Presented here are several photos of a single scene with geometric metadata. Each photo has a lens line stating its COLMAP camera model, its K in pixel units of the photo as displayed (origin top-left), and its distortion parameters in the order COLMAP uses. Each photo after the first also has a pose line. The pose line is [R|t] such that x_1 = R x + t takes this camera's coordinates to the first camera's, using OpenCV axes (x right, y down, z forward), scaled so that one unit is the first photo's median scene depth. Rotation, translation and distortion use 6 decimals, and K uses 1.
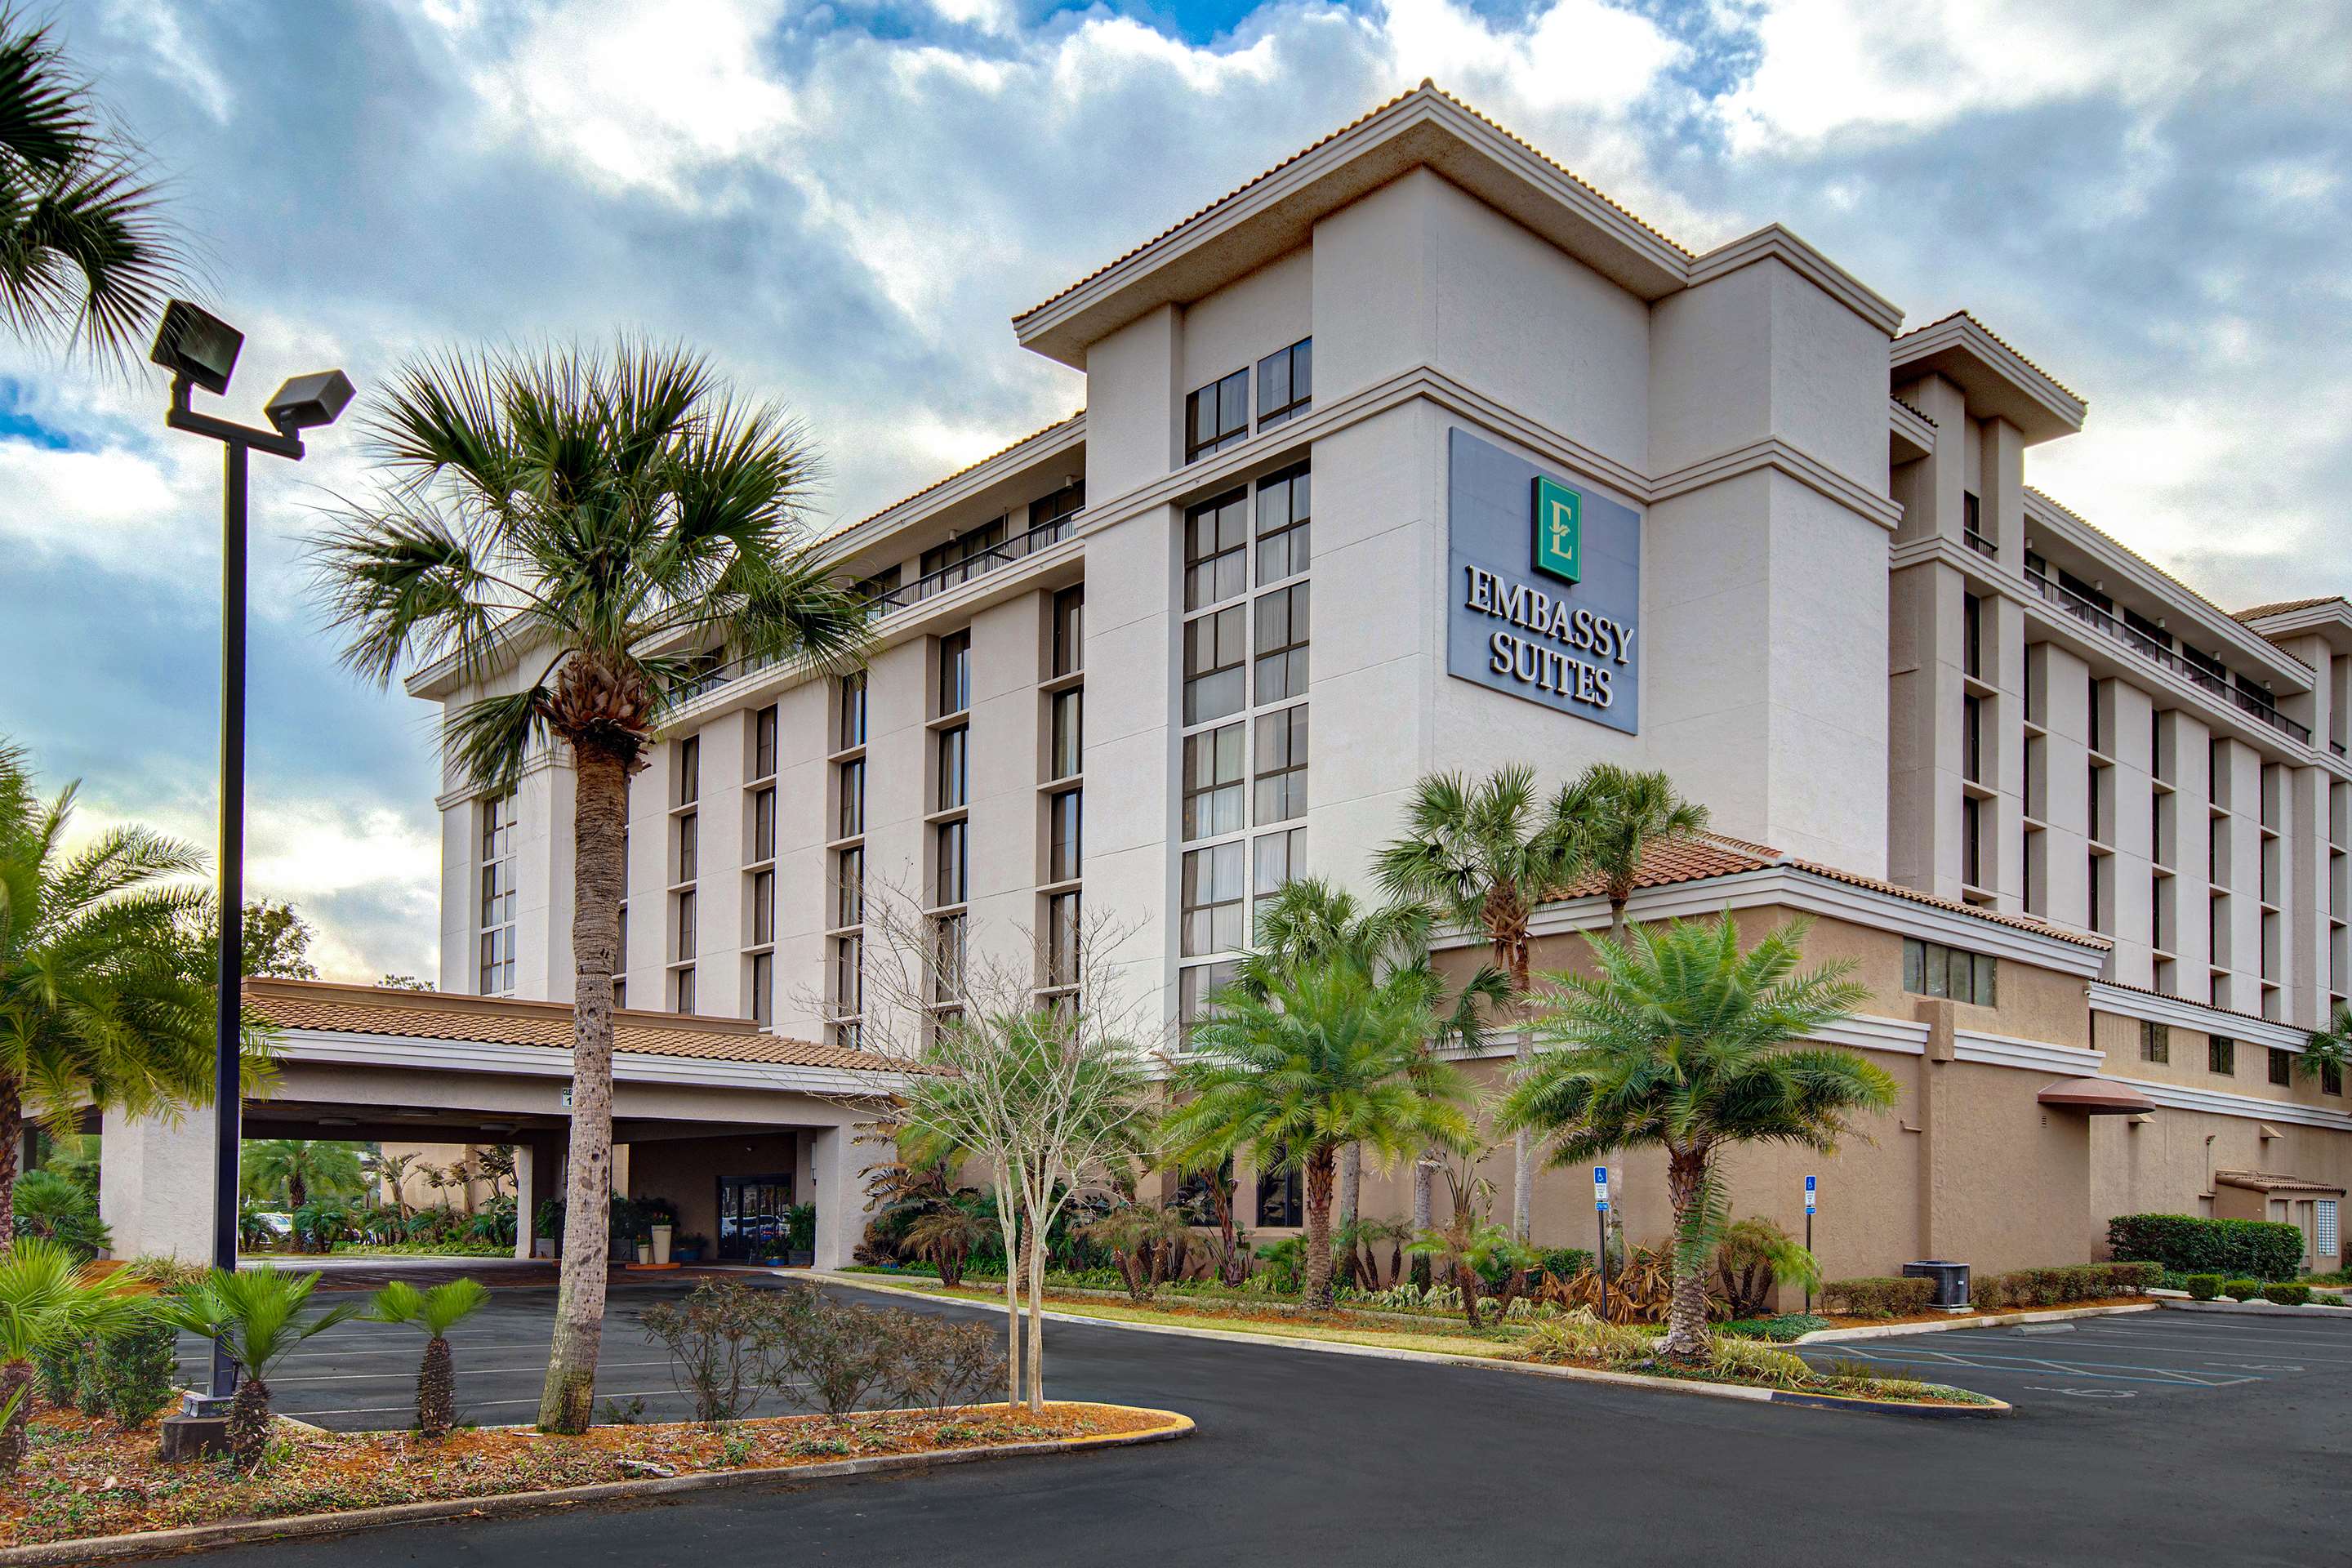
lens RADIAL K [[1628.6, 0, 1146.4], [0, 1628.6, 940.6], [0, 0, 1]] dist [-0.046243, 0.011595]
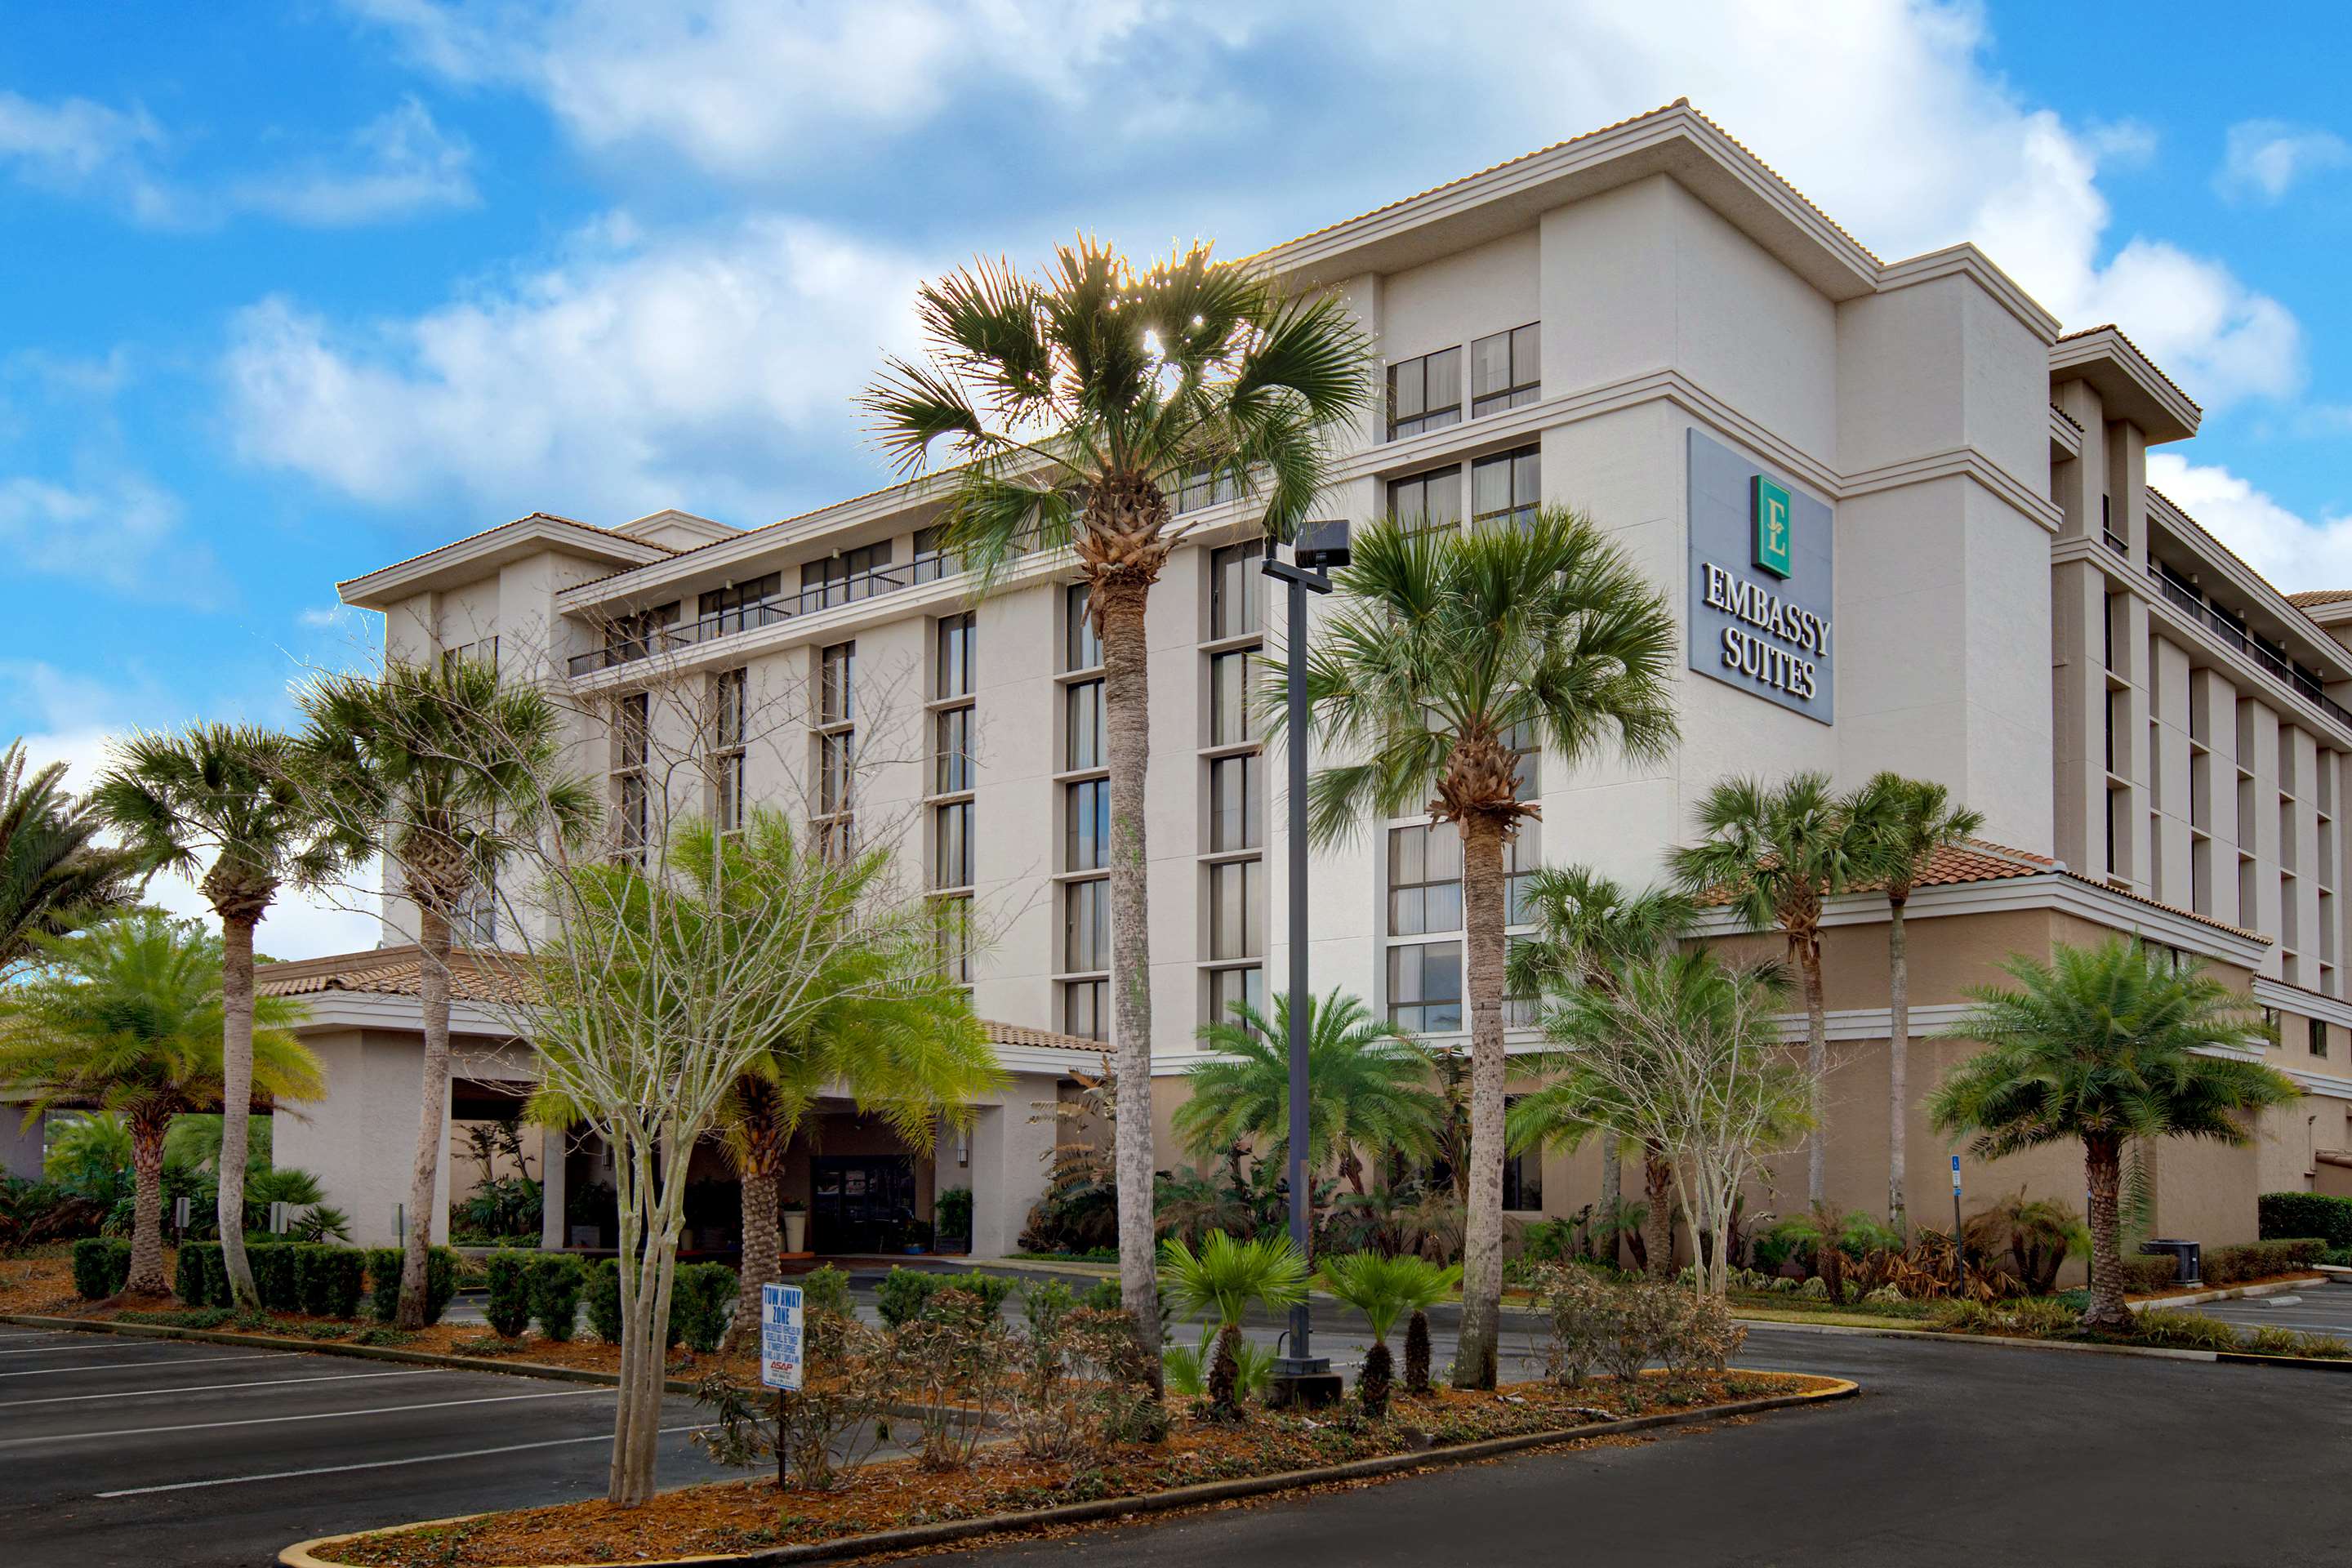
lens RADIAL K [[1880.6, 0, 1178.0], [0, 1880.6, 798.2], [0, 0, 1]] dist [-0.055899, 0.010531]
pose [[0.991991, 0.023448, 0.124111, -0.258299], [-0.018667, 0.999044, -0.039542, -0.026972], [-0.124919, 0.036909, 0.991480, -0.120367]]
